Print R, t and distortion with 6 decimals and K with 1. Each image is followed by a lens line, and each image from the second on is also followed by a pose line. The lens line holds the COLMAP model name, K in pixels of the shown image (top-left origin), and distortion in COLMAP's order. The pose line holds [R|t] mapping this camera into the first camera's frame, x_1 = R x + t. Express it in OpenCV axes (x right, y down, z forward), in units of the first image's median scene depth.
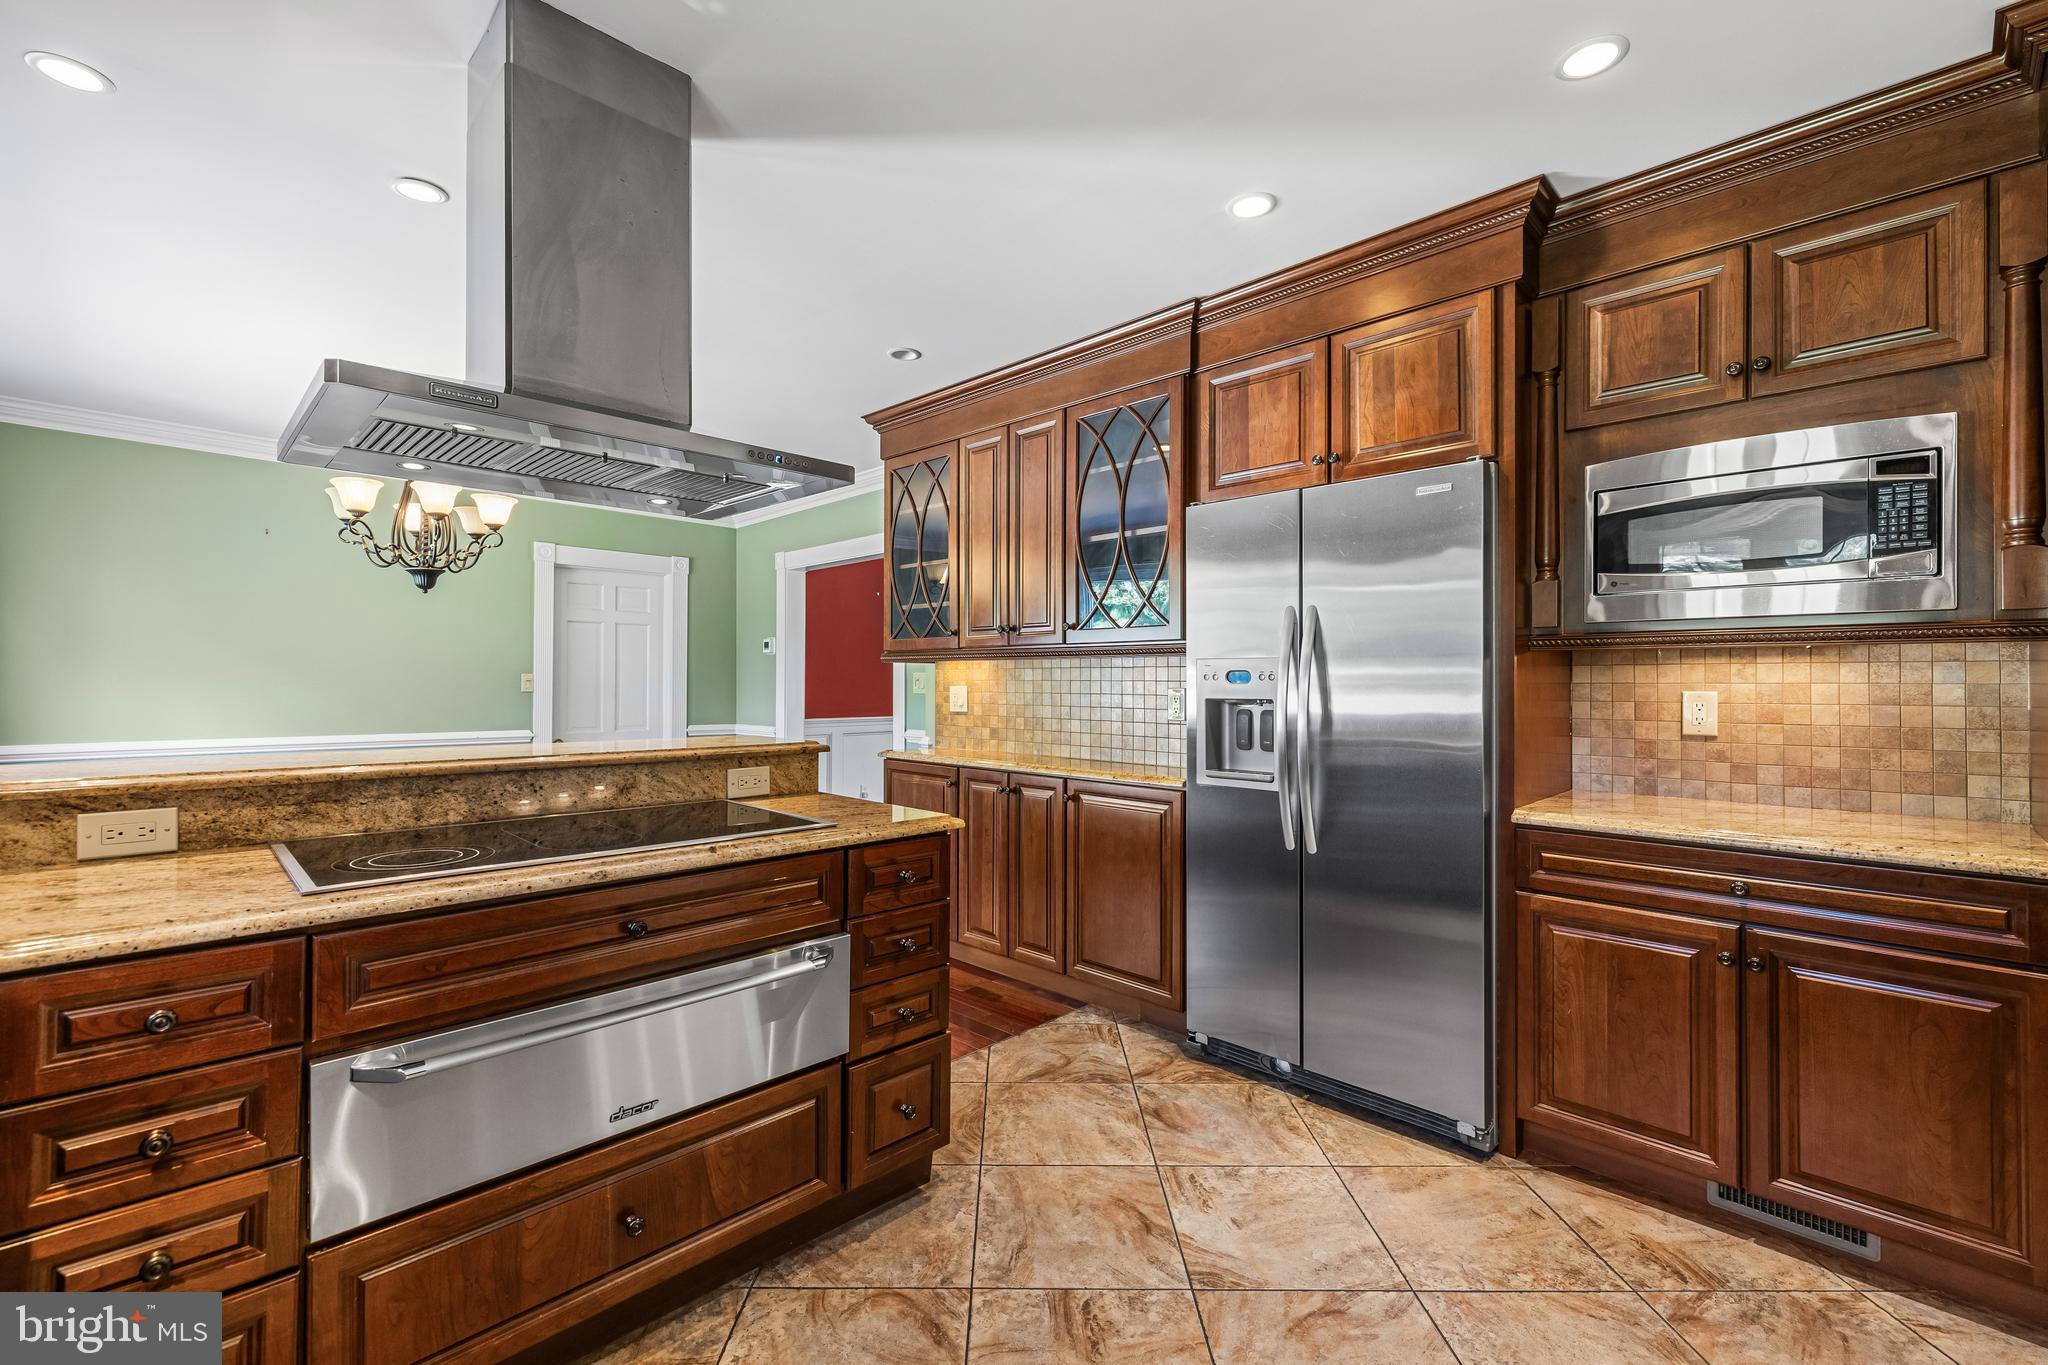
lens RADIAL K [[859.4, 0, 1010.9], [0, 859.4, 686.3], [0, 0, 1]] dist [0.001276, 0.001022]
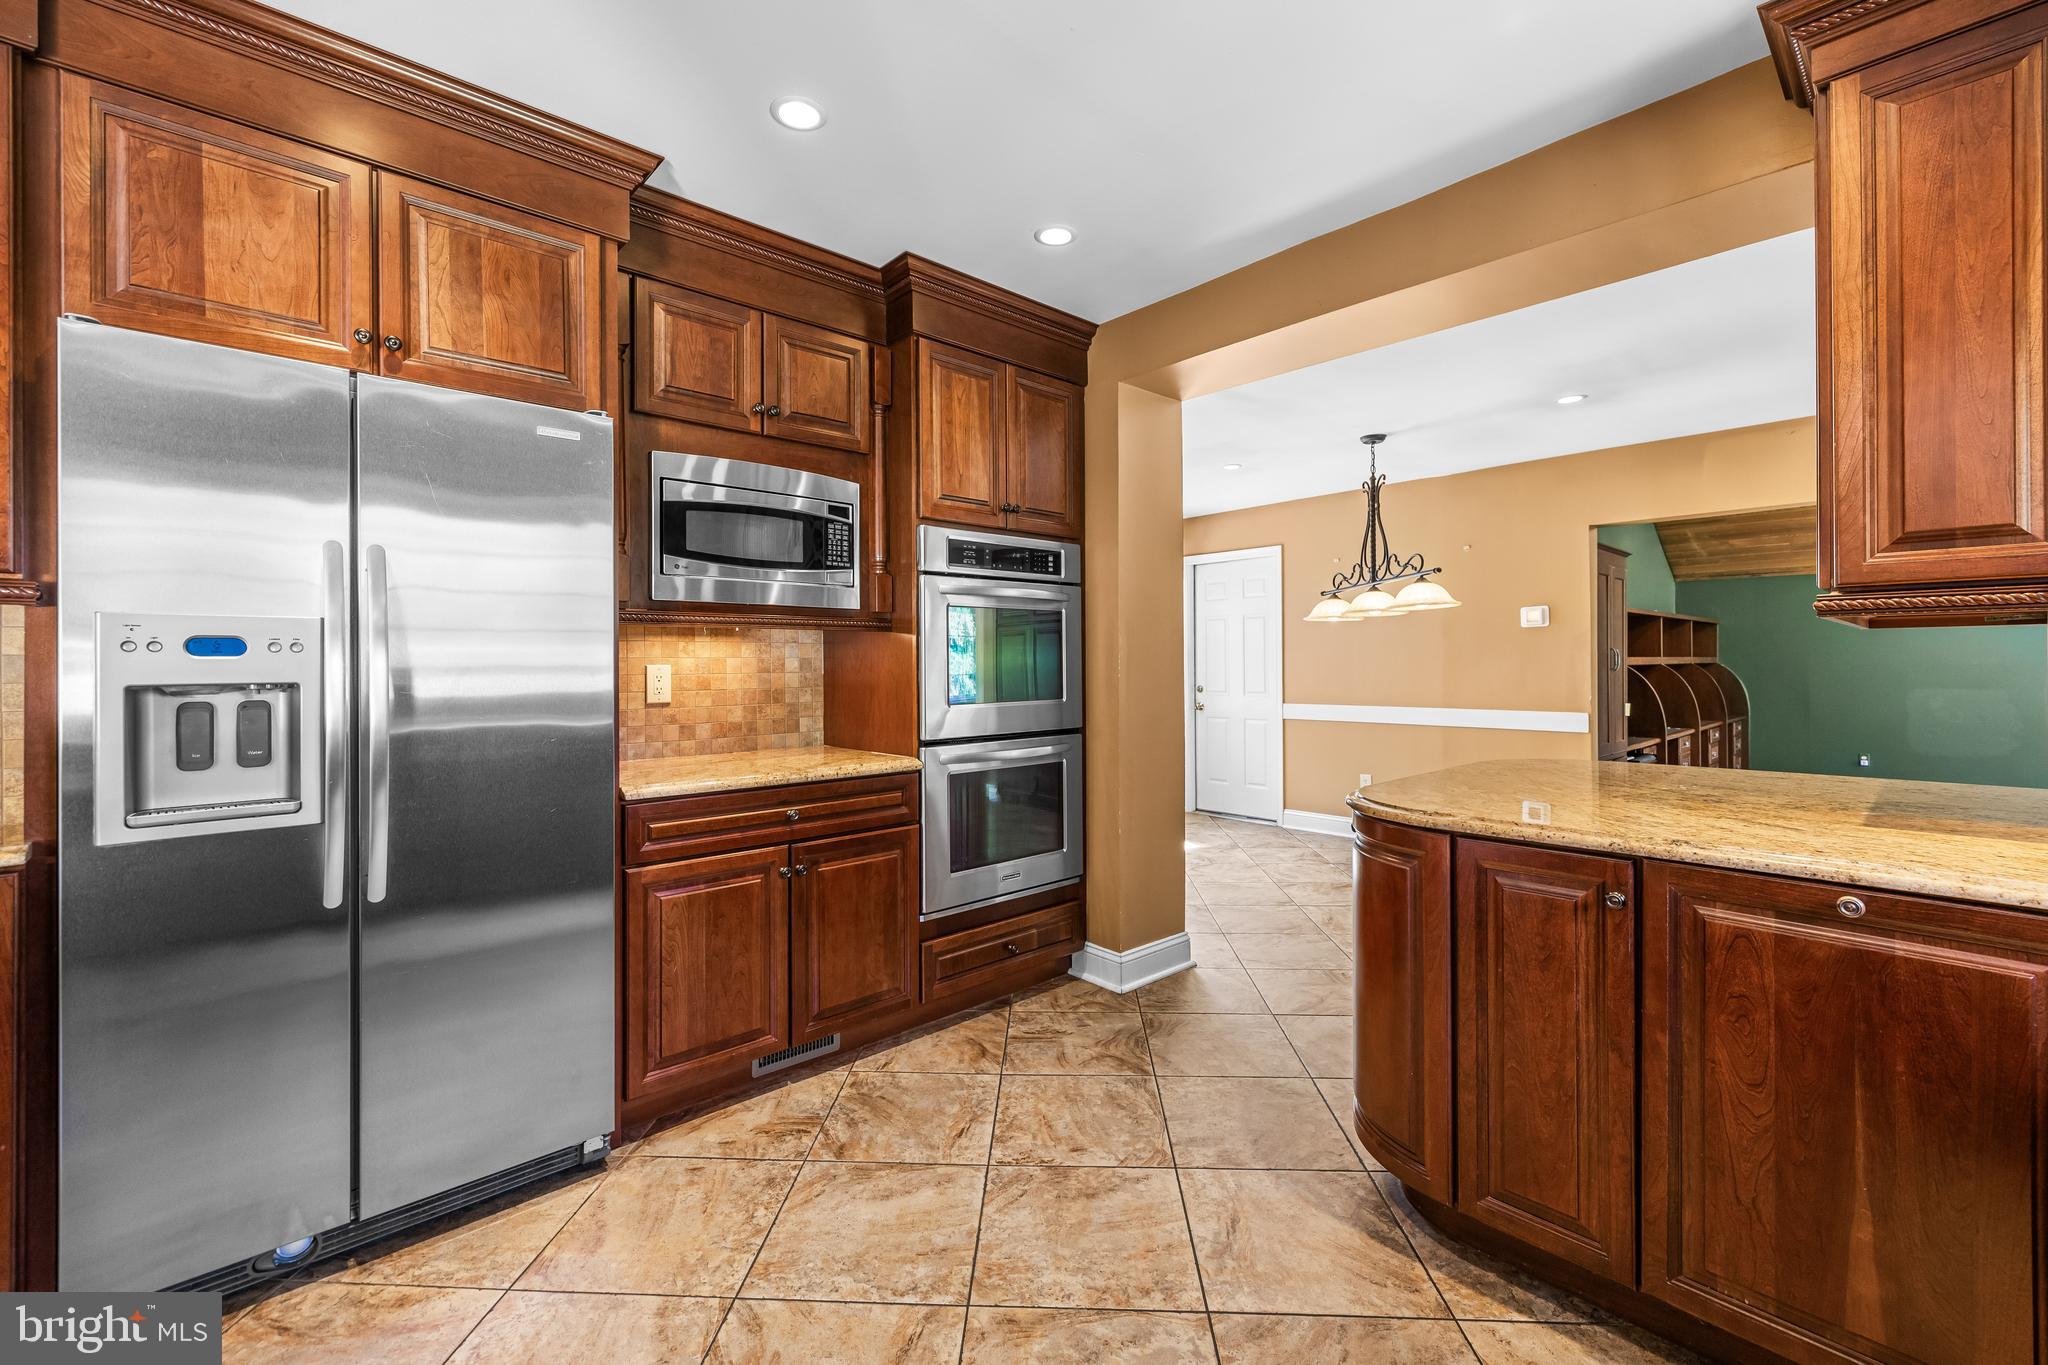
lens RADIAL K [[859.4, 0, 1014.0], [0, 859.4, 666.3], [0, 0, 1]] dist [0.001276, 0.001022]
pose [[0.050067, -0.008501, 0.998710, -0.357340], [0.008623, 0.999930, 0.008079, 0.003012], [-0.998709, 0.008207, 0.050137, 0.503546]]
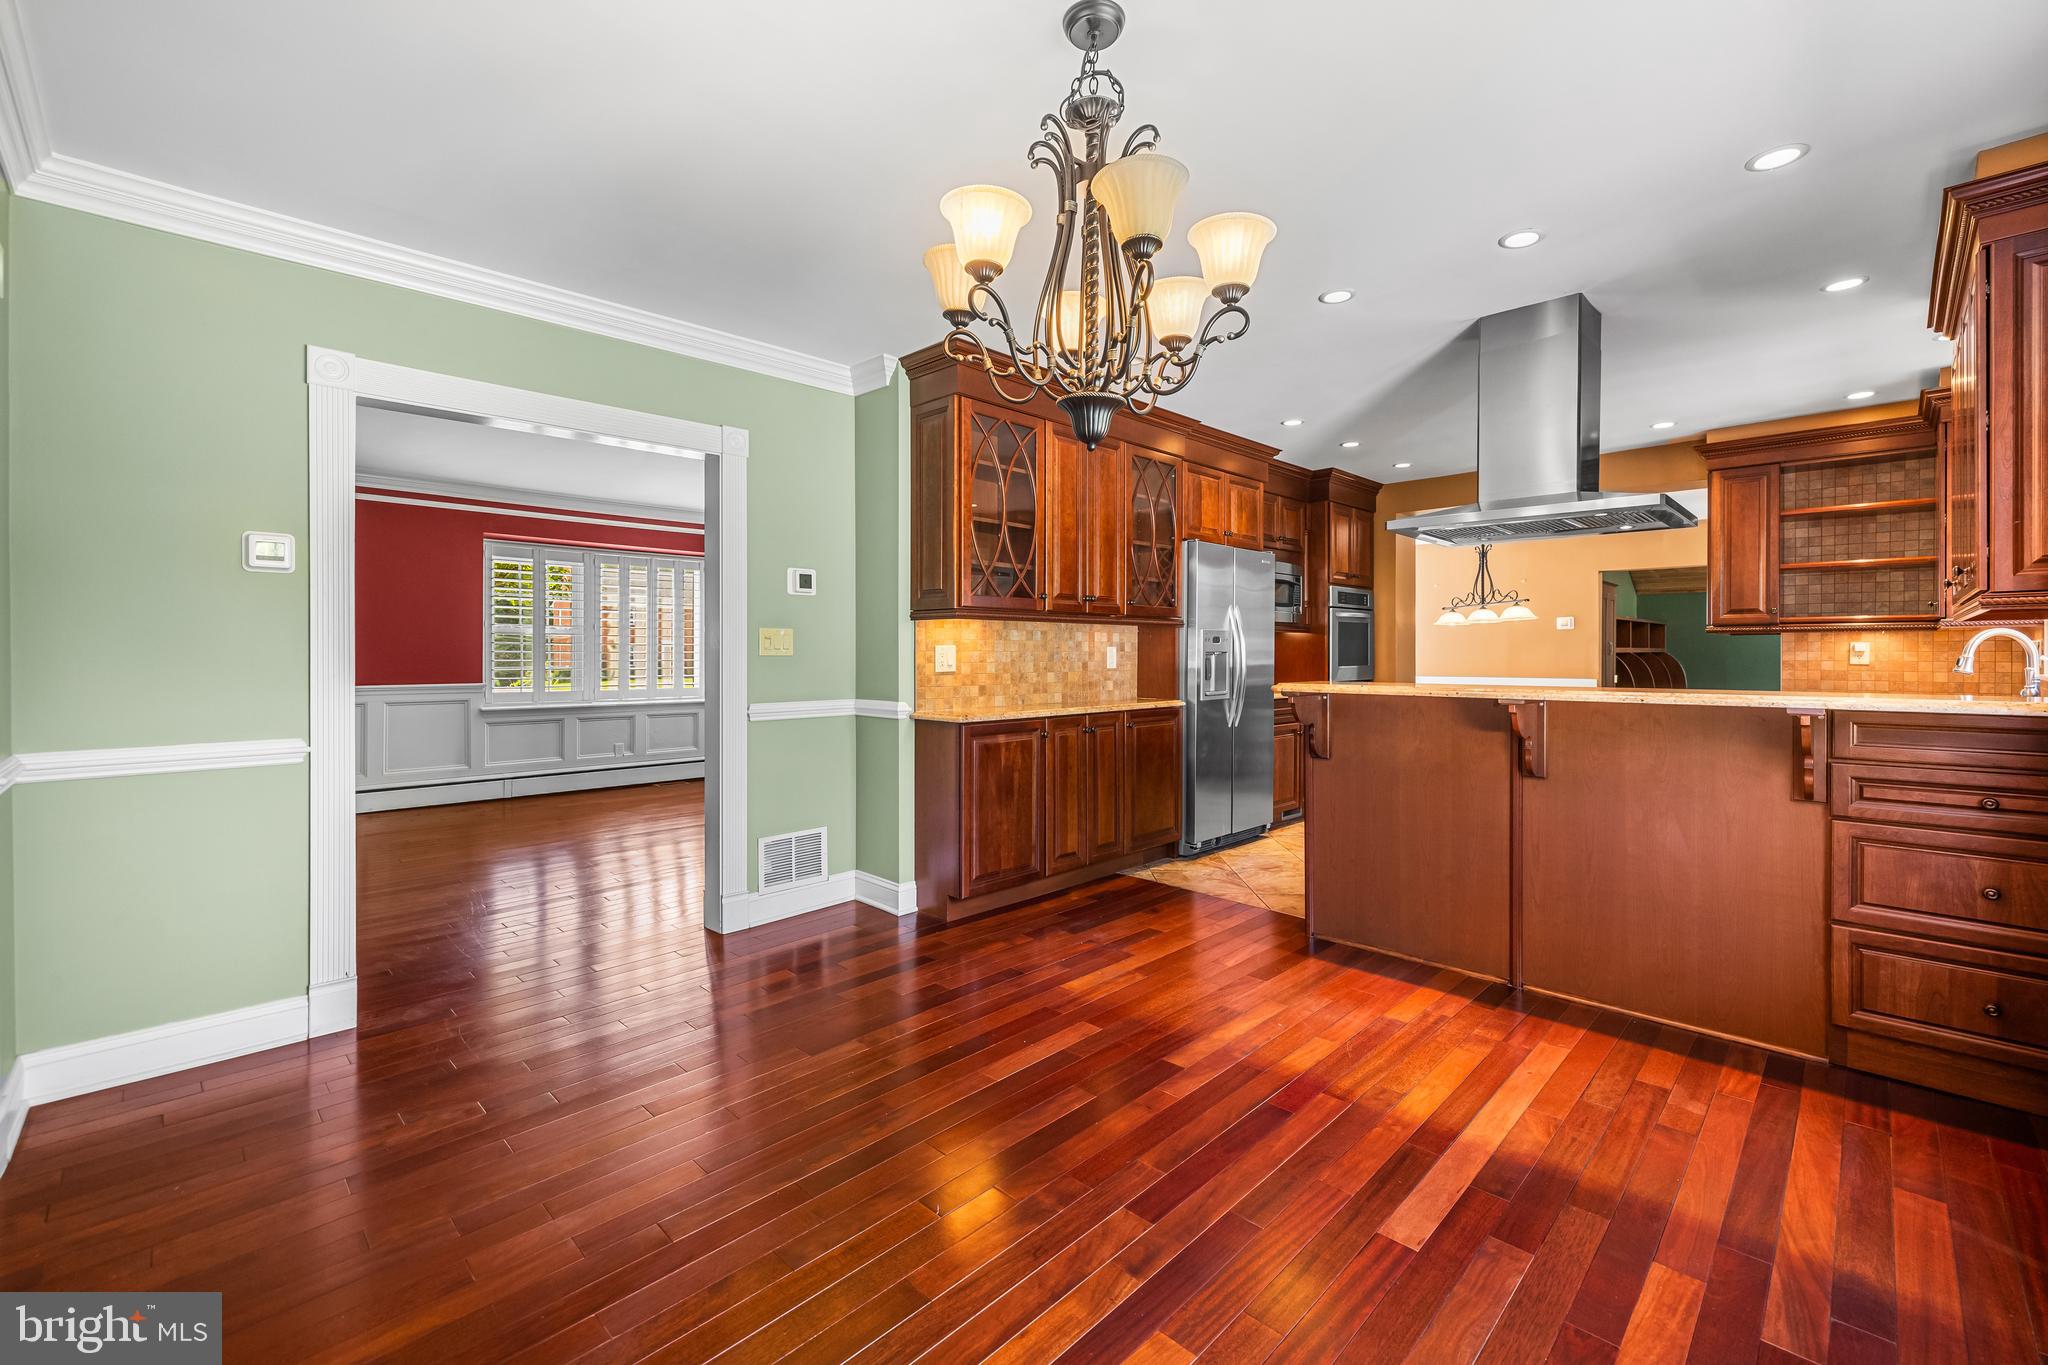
lens RADIAL K [[859.4, 0, 1014.7], [0, 859.4, 663.7], [0, 0, 1]] dist [0.001276, 0.001022]
pose [[0.007301, -0.016912, 0.999830, -1.874542], [0.004253, 0.999848, 0.016881, 0.008083], [-0.999964, 0.004129, 0.007371, 1.667453]]
